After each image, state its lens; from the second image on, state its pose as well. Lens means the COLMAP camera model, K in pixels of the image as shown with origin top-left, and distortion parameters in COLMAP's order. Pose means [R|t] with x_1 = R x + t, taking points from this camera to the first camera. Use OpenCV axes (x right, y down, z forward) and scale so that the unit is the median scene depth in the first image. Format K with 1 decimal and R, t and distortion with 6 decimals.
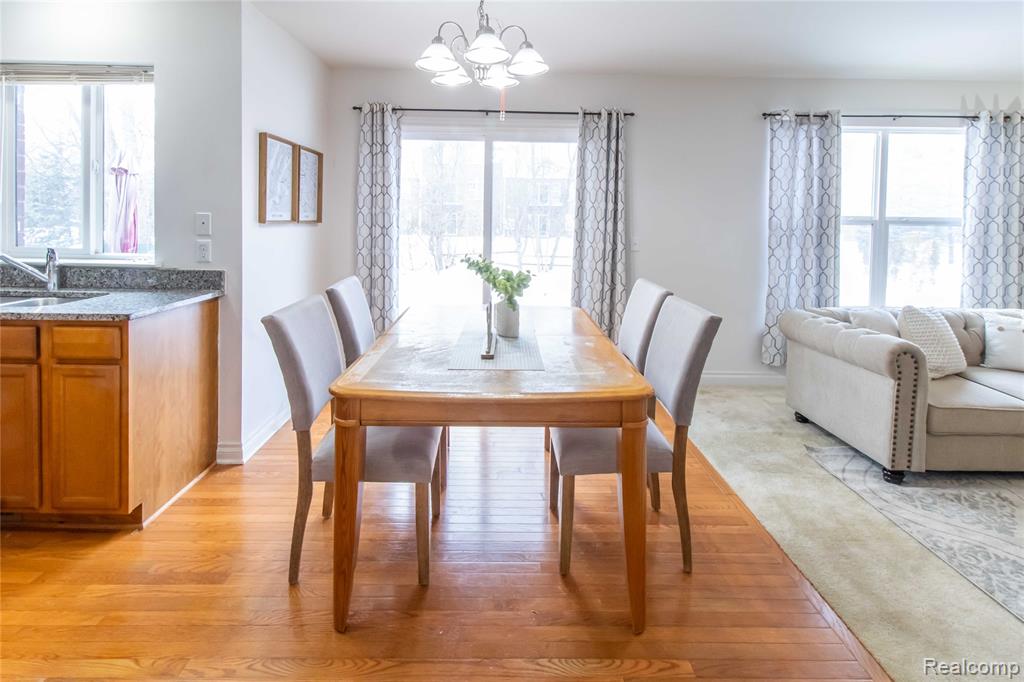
lens RADIAL K [[493.5, 0, 496.6], [0, 493.5, 225.5], [0, 0, 1]] dist [0.014258, 0.000174]
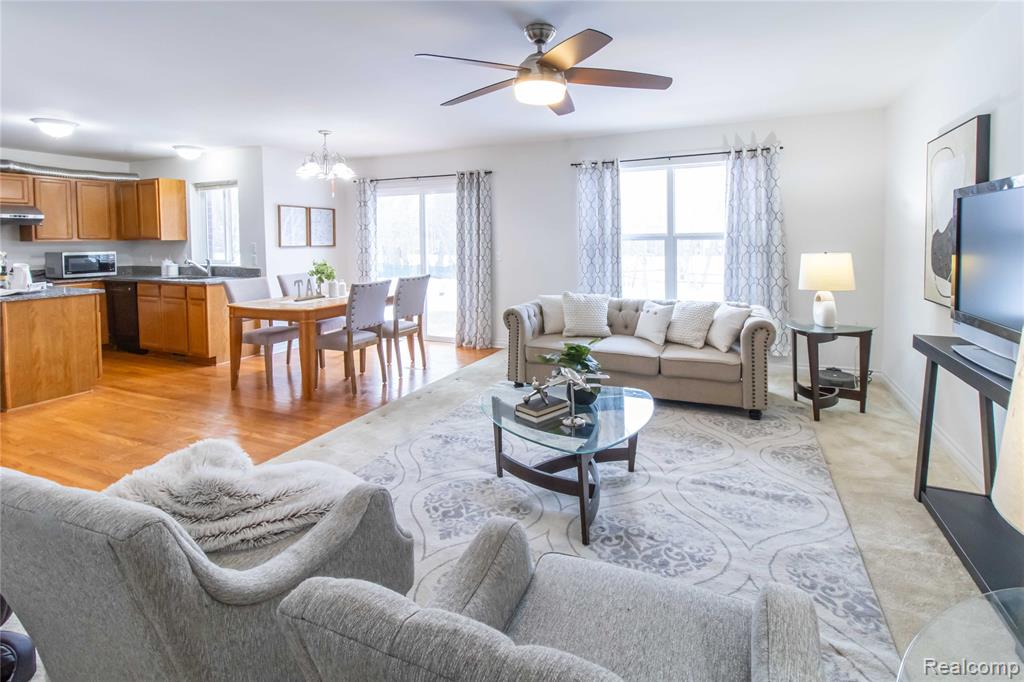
lens RADIAL K [[479.7, 0, 516.3], [0, 479.7, 257.3], [0, 0, 1]] dist [0.000431, 0.000137]
pose [[0.908316, -0.010952, -0.418140, 1.423739], [0.019868, 0.999658, 0.016975, 0.025824], [0.417812, -0.023726, 0.908224, -0.492113]]
